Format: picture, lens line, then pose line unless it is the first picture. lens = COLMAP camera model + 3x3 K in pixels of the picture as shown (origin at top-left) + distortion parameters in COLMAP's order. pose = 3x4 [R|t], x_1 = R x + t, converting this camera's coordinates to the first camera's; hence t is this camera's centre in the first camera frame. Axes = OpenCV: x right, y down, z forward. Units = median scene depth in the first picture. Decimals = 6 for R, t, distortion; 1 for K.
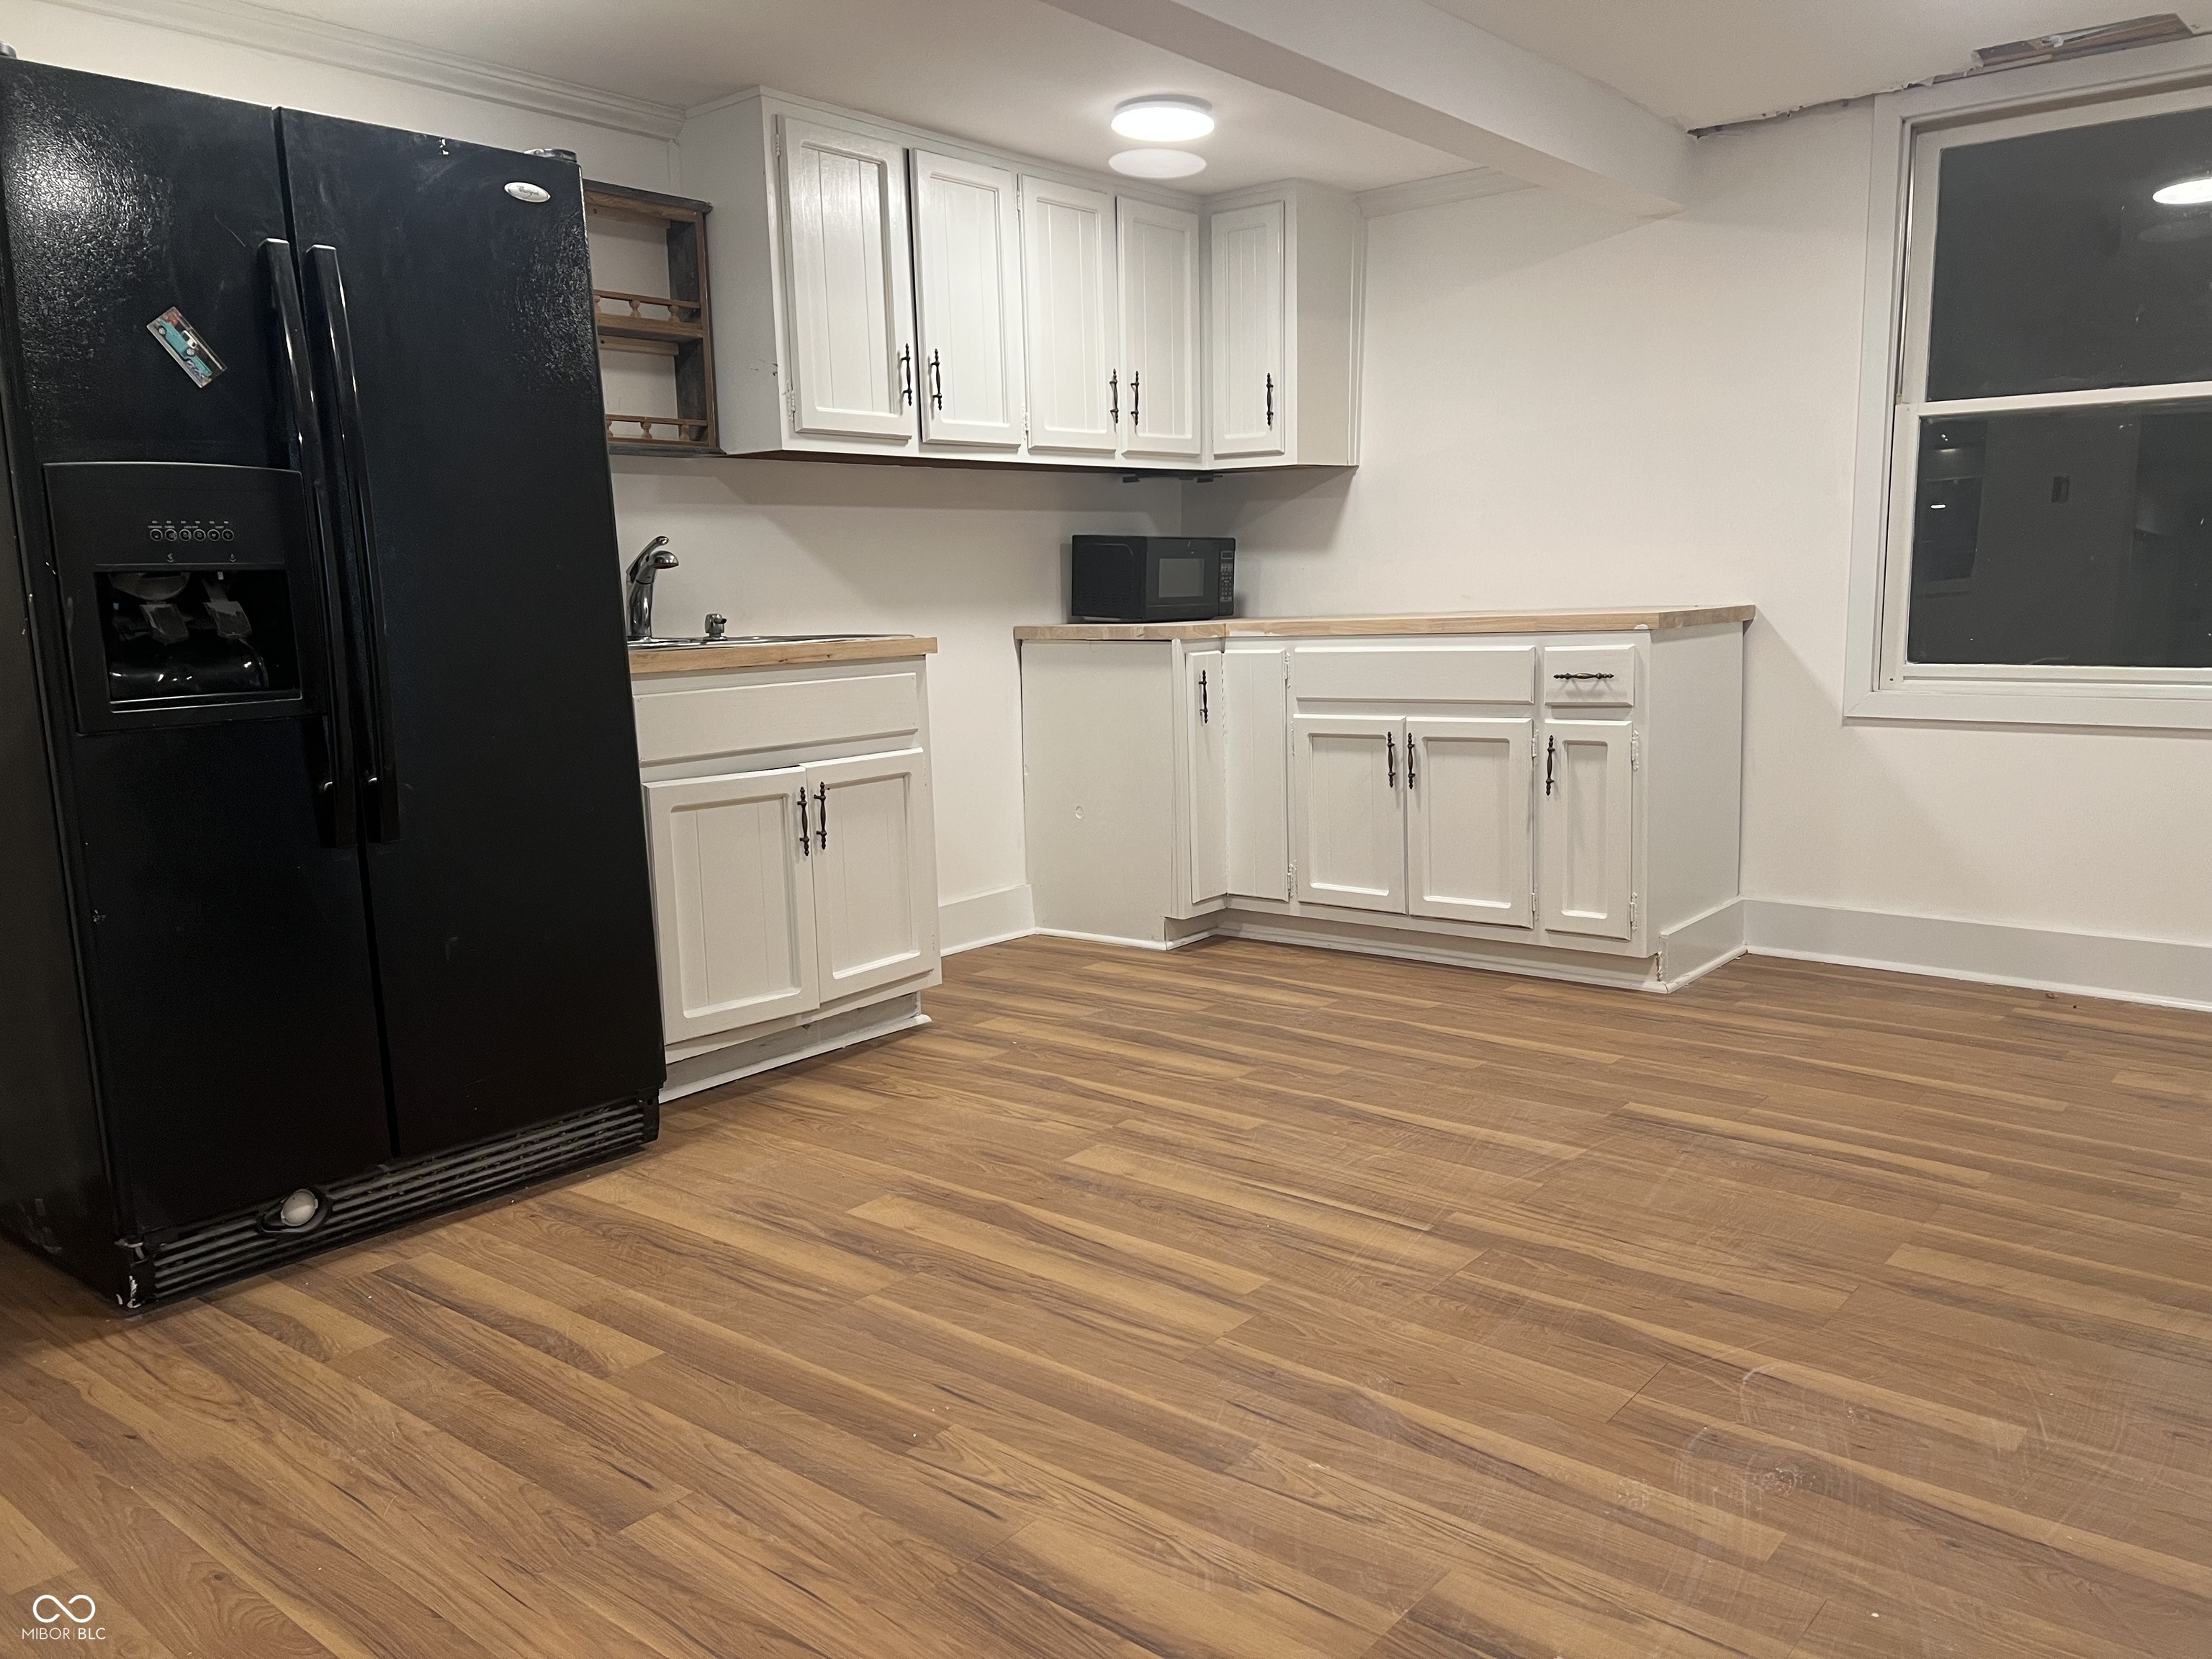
lens RADIAL K [[1663.0, 0, 1106.0], [0, 1663.0, 829.5], [0, 0, 1]] dist [0.048108, -0.091704]
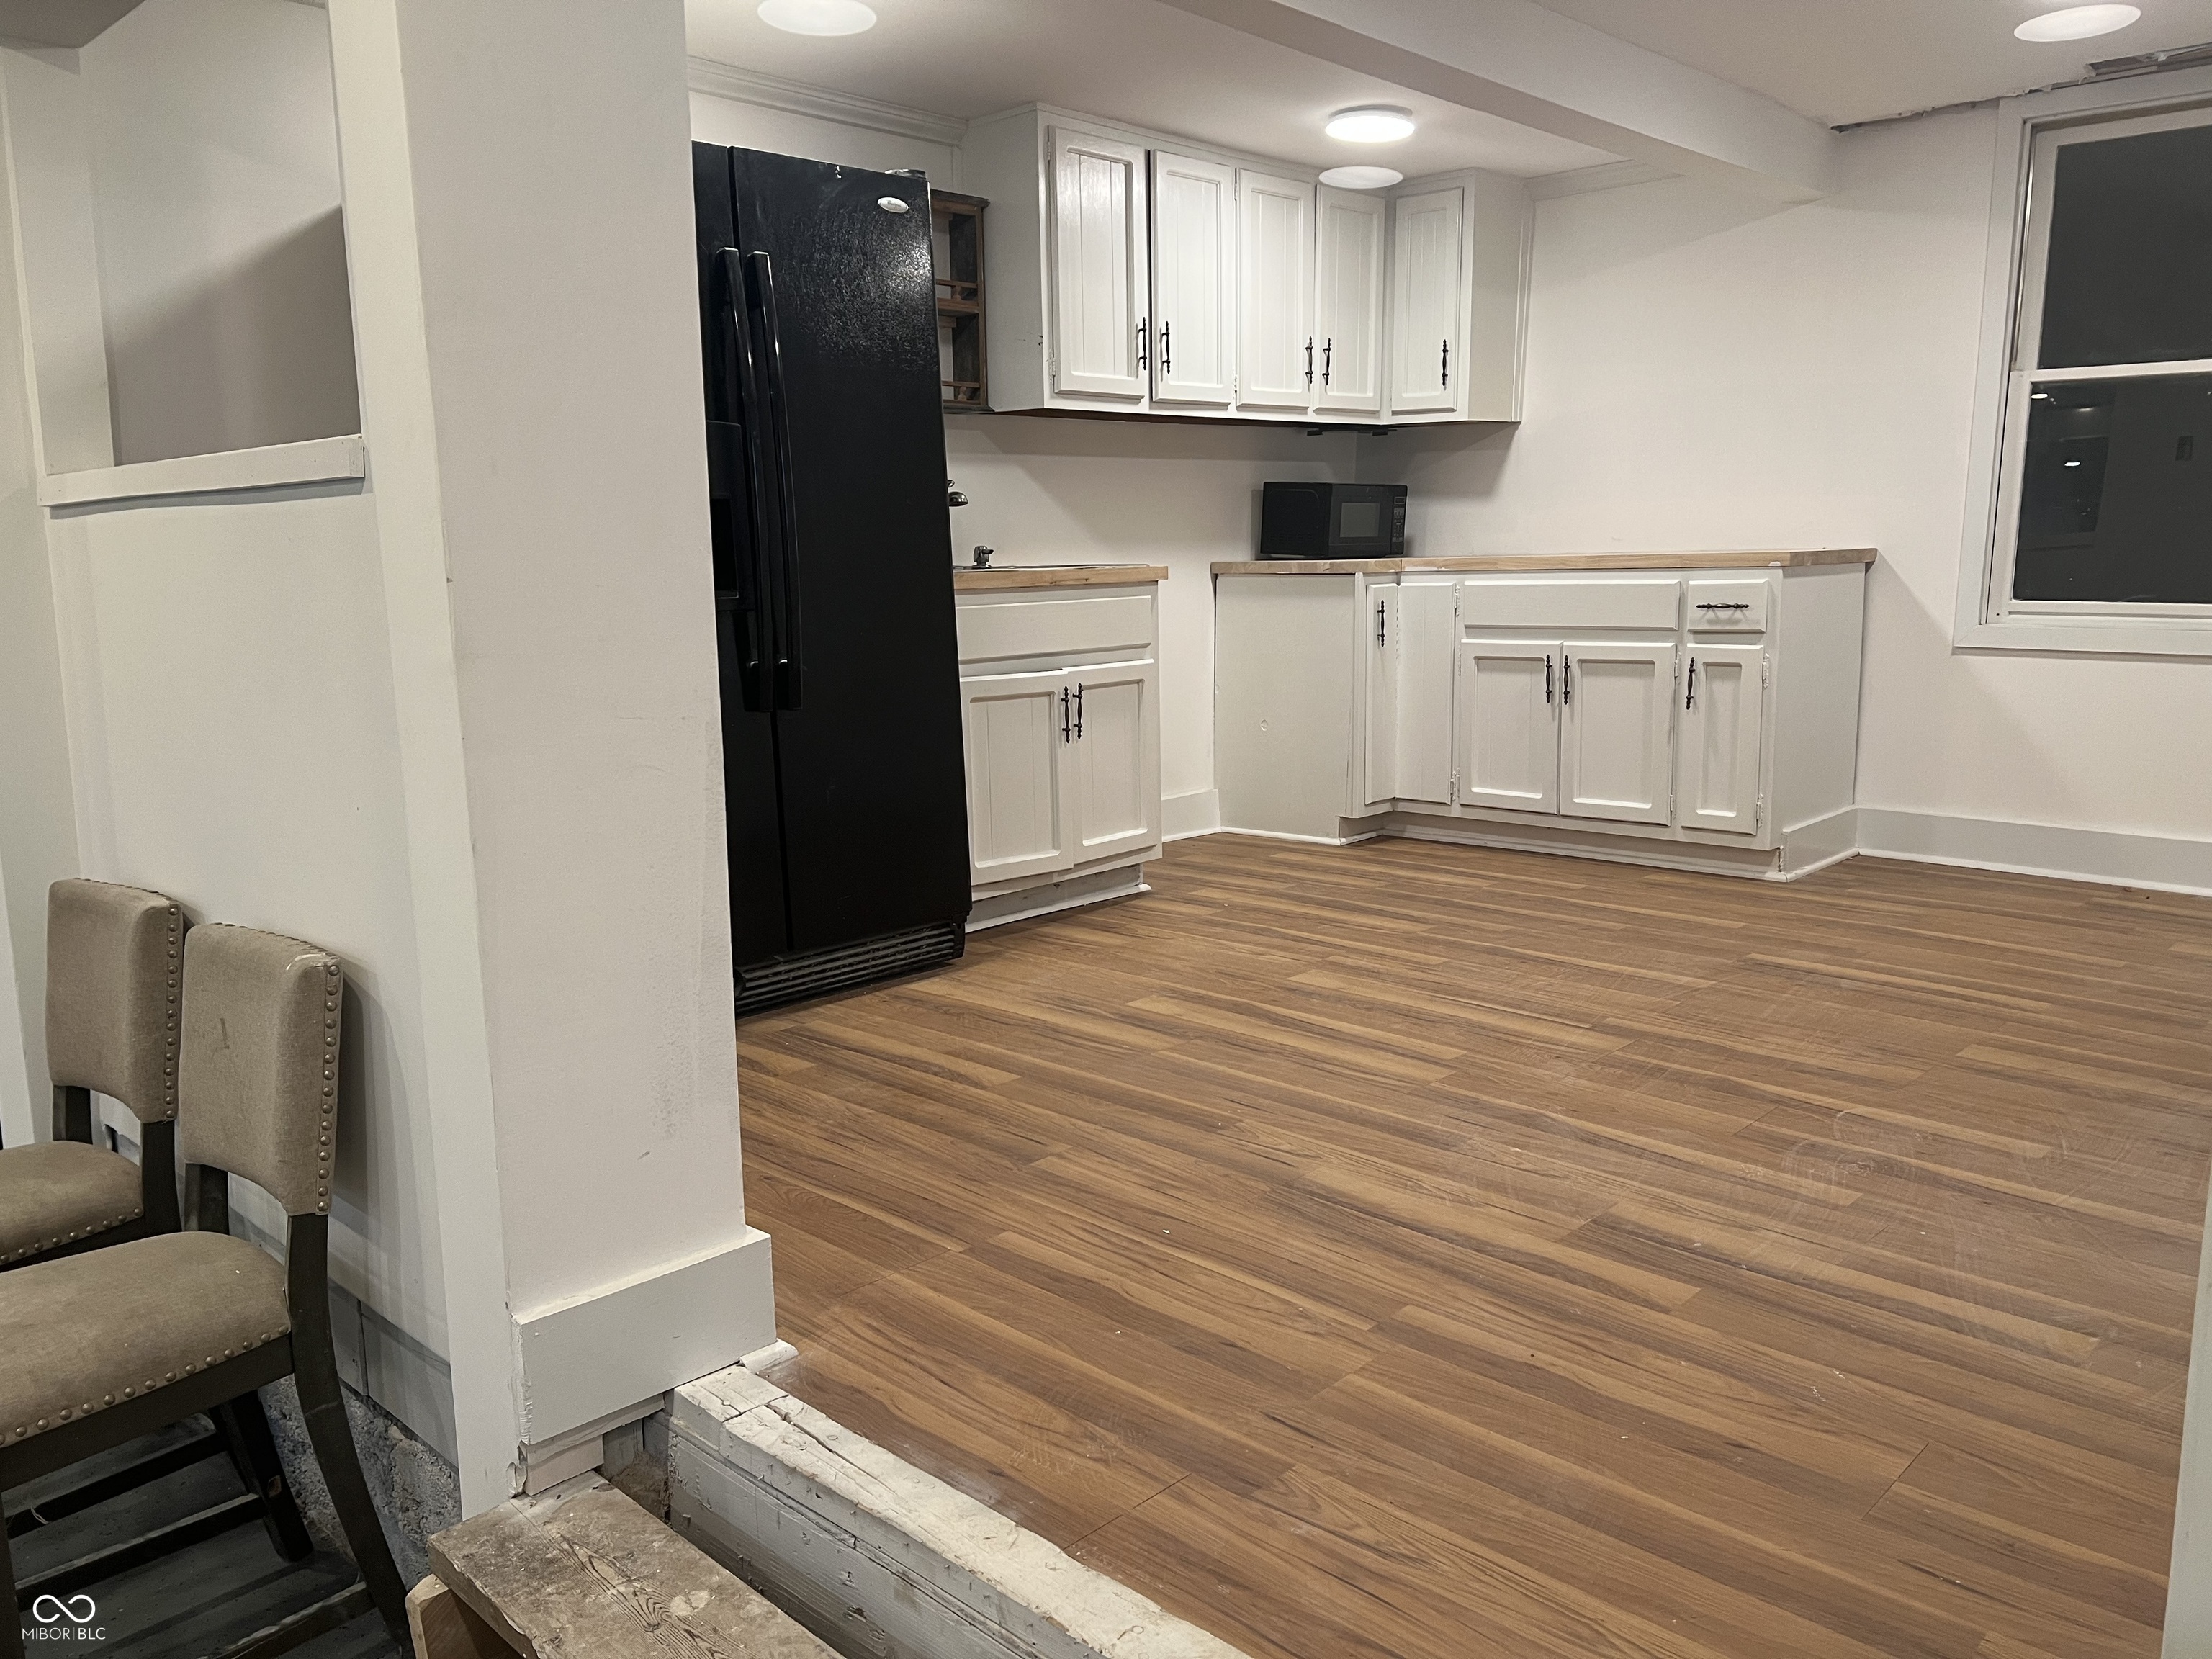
lens RADIAL K [[1598.9, 0, 1106.0], [0, 1598.9, 829.5], [0, 0, 1]] dist [0.035068, -0.076176]
pose [[0.996686, 0.023994, -0.077725, -0.053891], [-0.021214, 0.999112, 0.036399, 0.033642], [0.078530, -0.034630, 0.996310, -0.159274]]
